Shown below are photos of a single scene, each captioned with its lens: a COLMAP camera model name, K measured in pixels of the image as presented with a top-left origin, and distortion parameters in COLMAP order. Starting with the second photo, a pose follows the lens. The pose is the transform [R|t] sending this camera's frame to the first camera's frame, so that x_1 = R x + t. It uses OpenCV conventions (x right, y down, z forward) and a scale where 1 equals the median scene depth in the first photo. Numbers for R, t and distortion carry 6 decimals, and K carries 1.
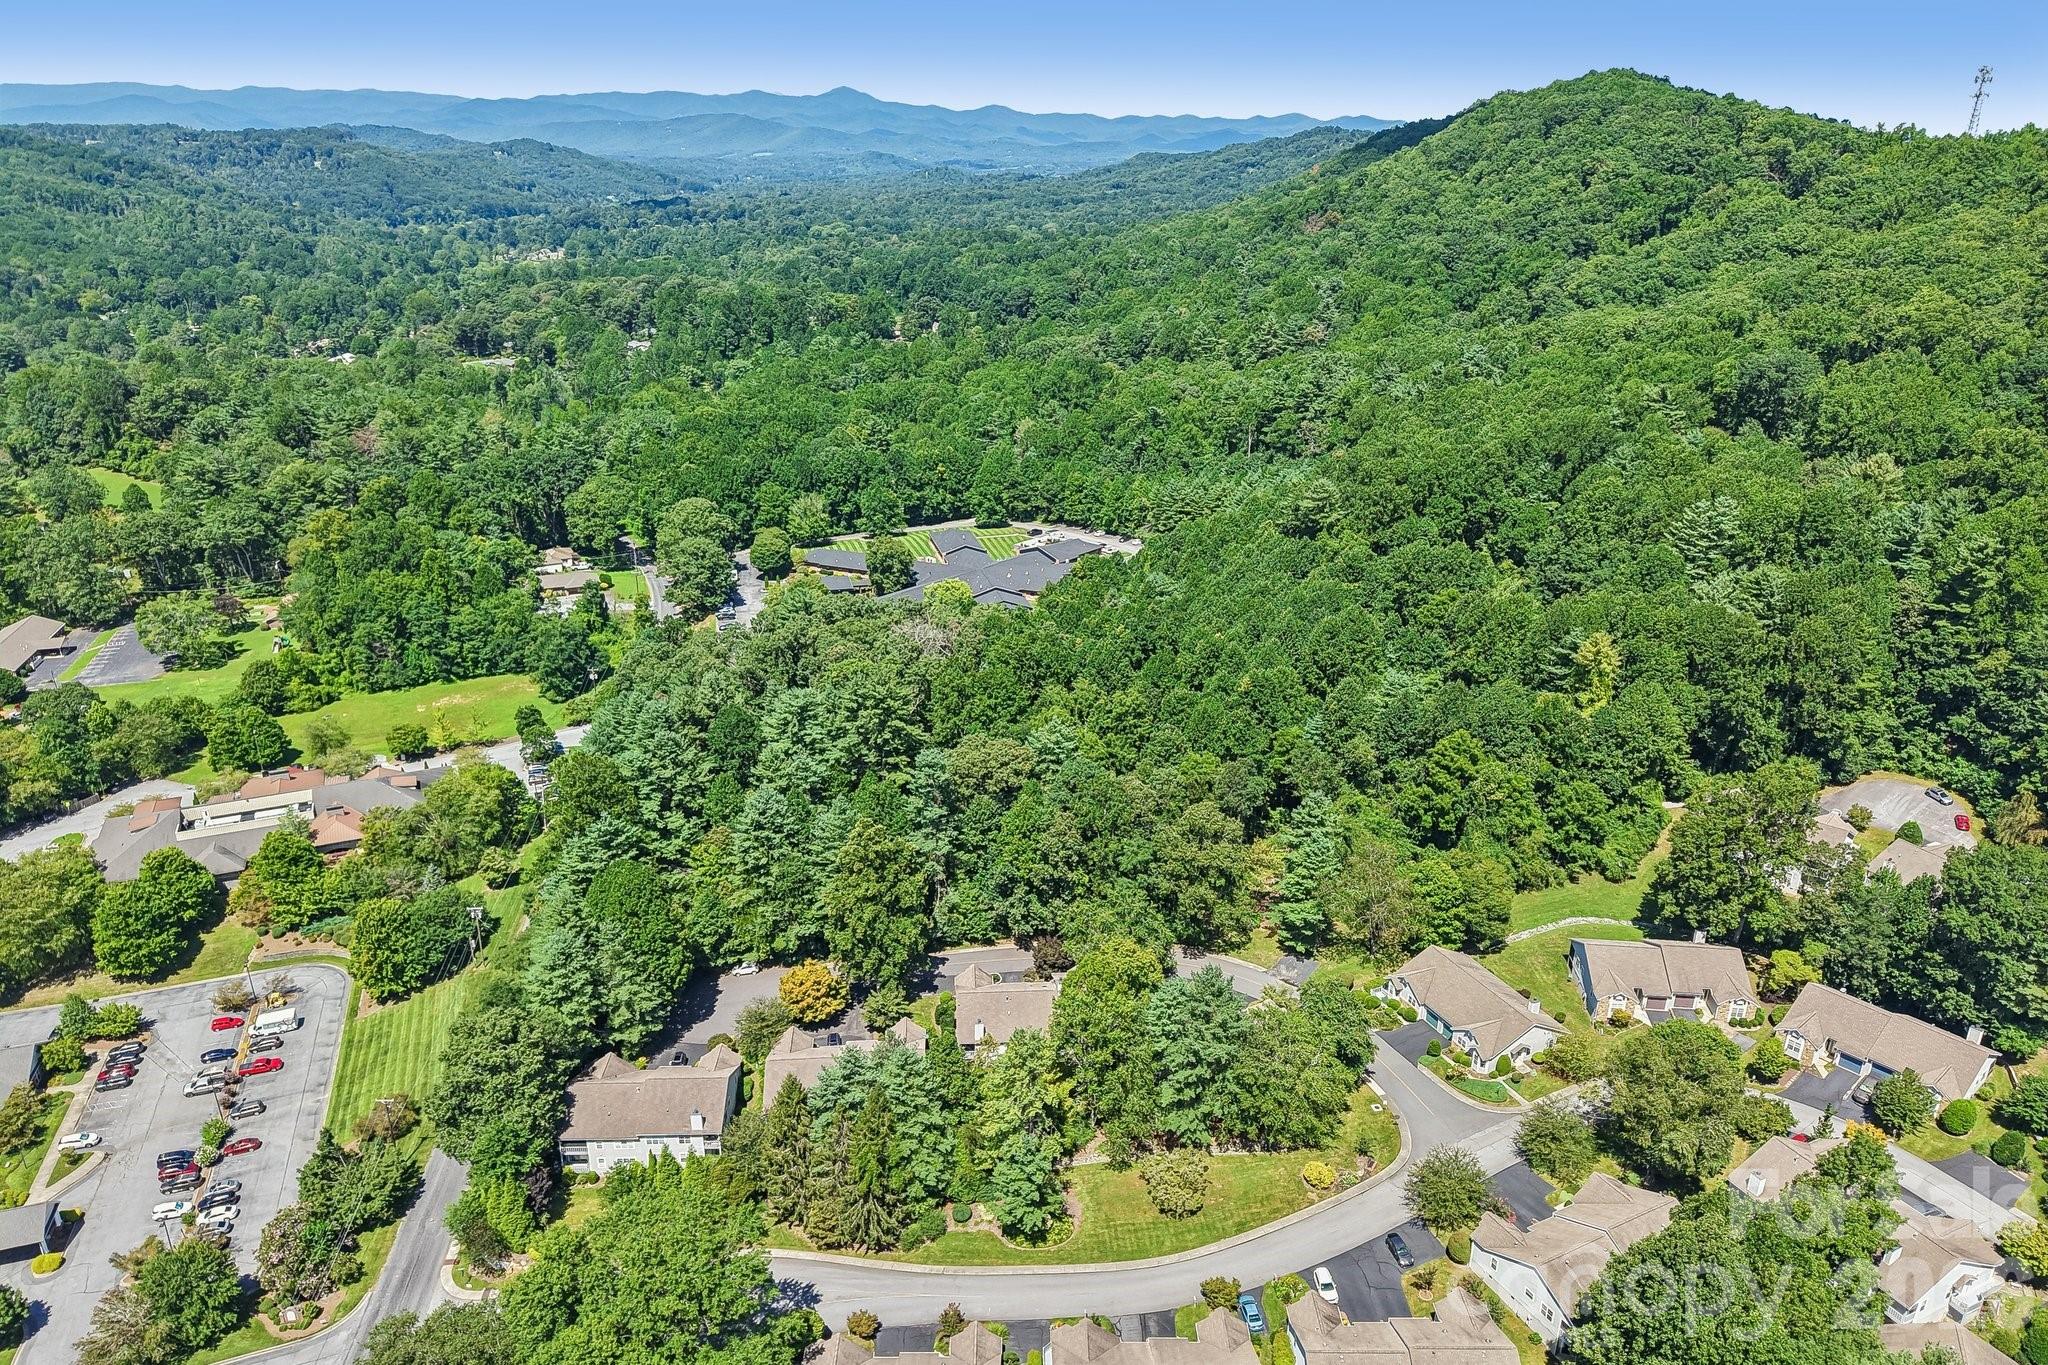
lens RADIAL K [[1365.6, 0, 1024.0], [0, 1365.6, 682.5], [0, 0, 1]] dist [0.033439, -0.030029]
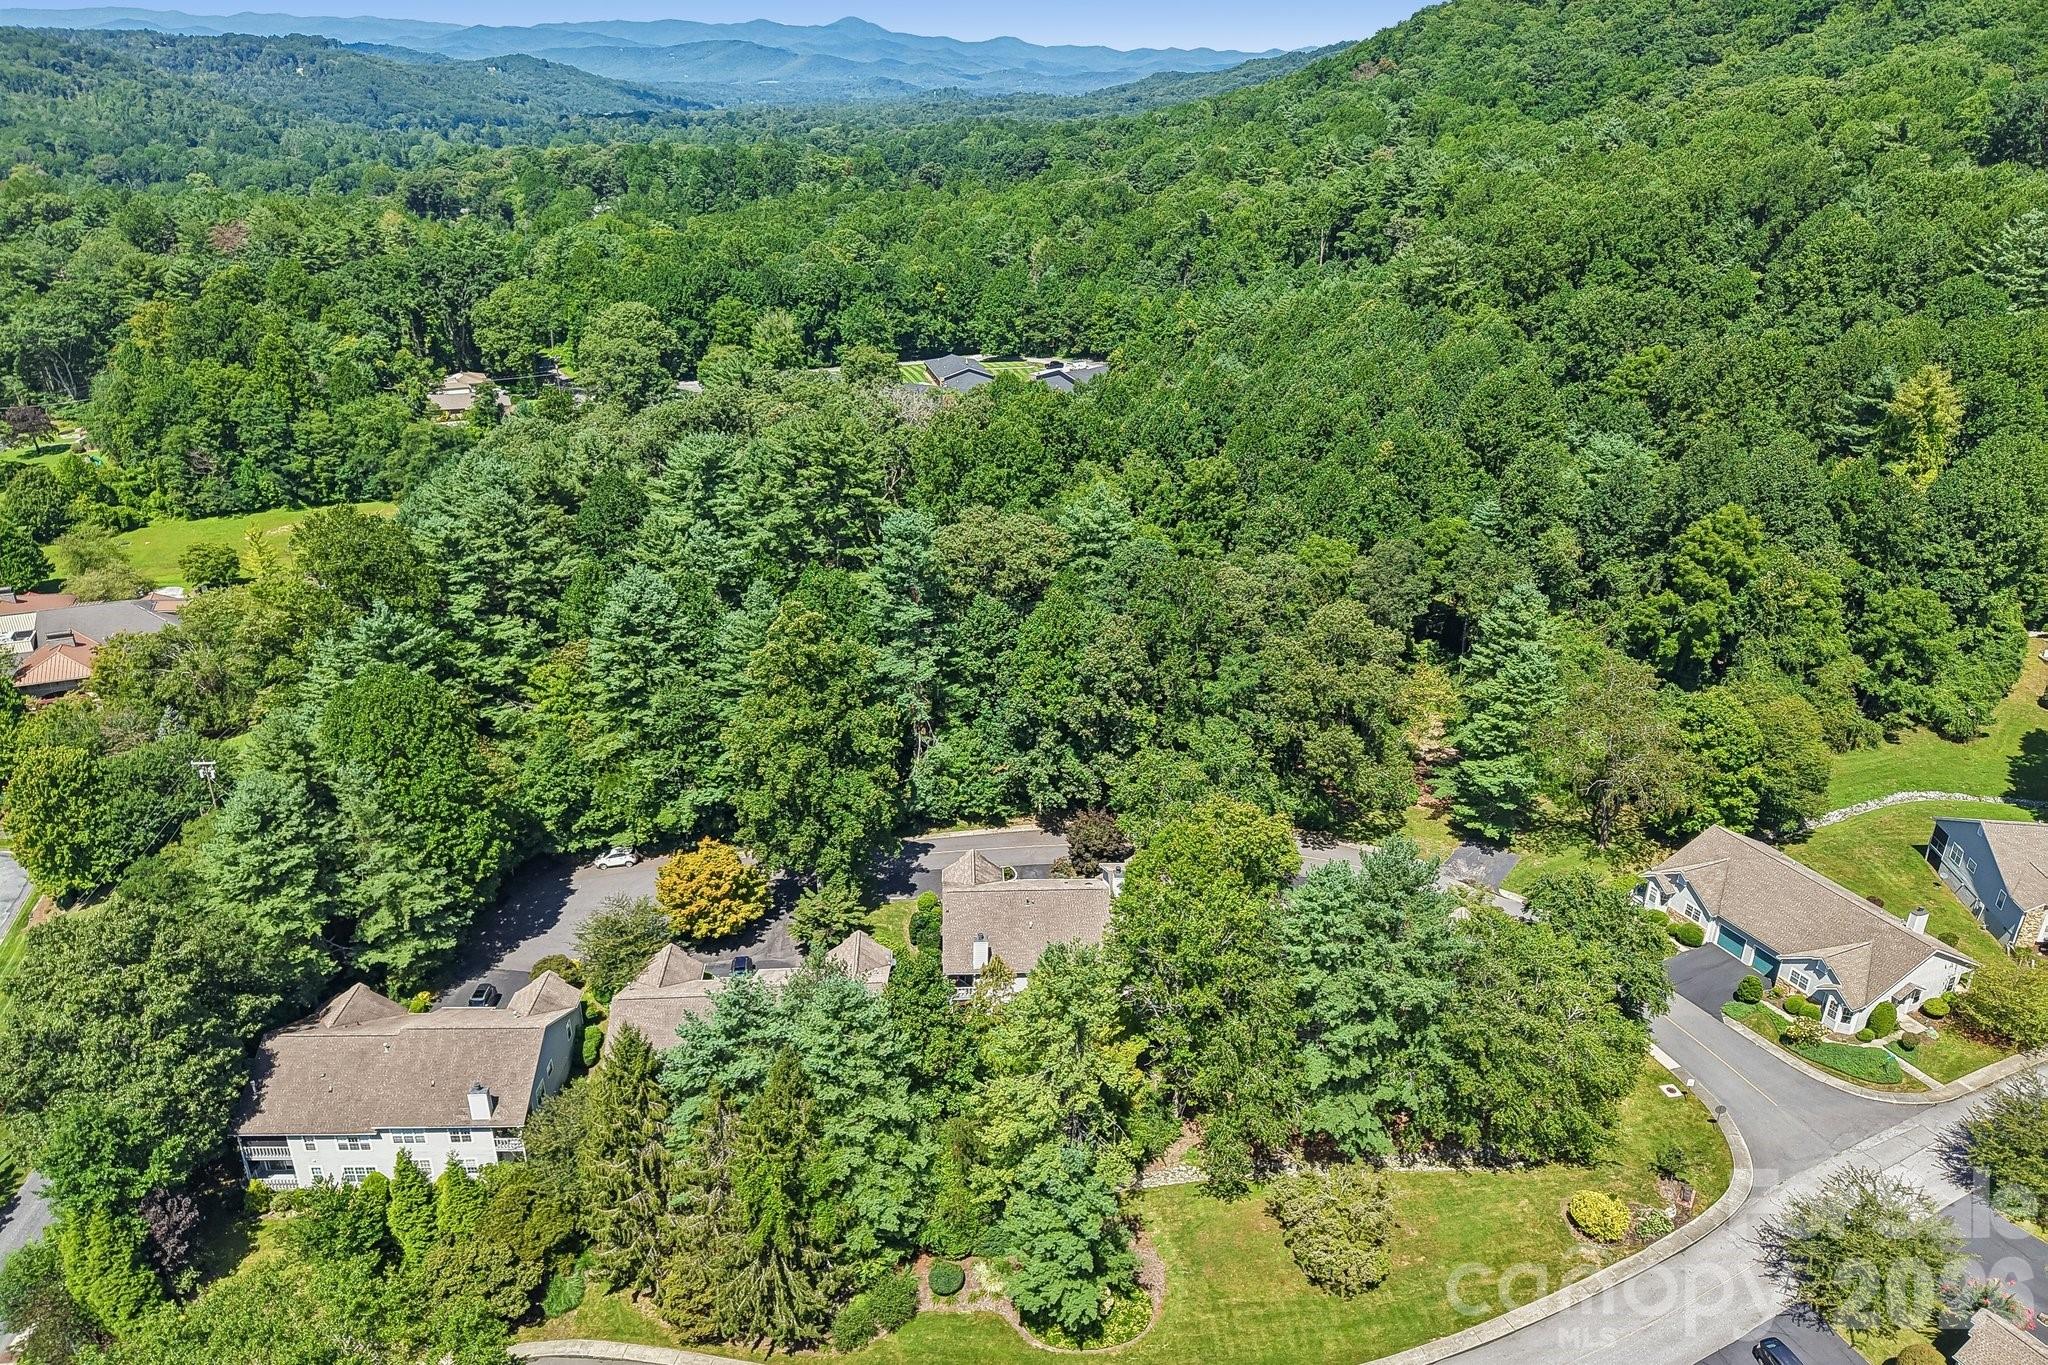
lens RADIAL K [[1384.2, 0, 1024.0], [0, 1384.2, 682.5], [0, 0, 1]] dist [0.007542, 0.002989]
pose [[0.999955, 0.008406, -0.004395, -0.011013], [-0.008215, 0.999087, 0.041915, 0.100216], [0.004743, -0.041877, 0.999111, 0.364190]]
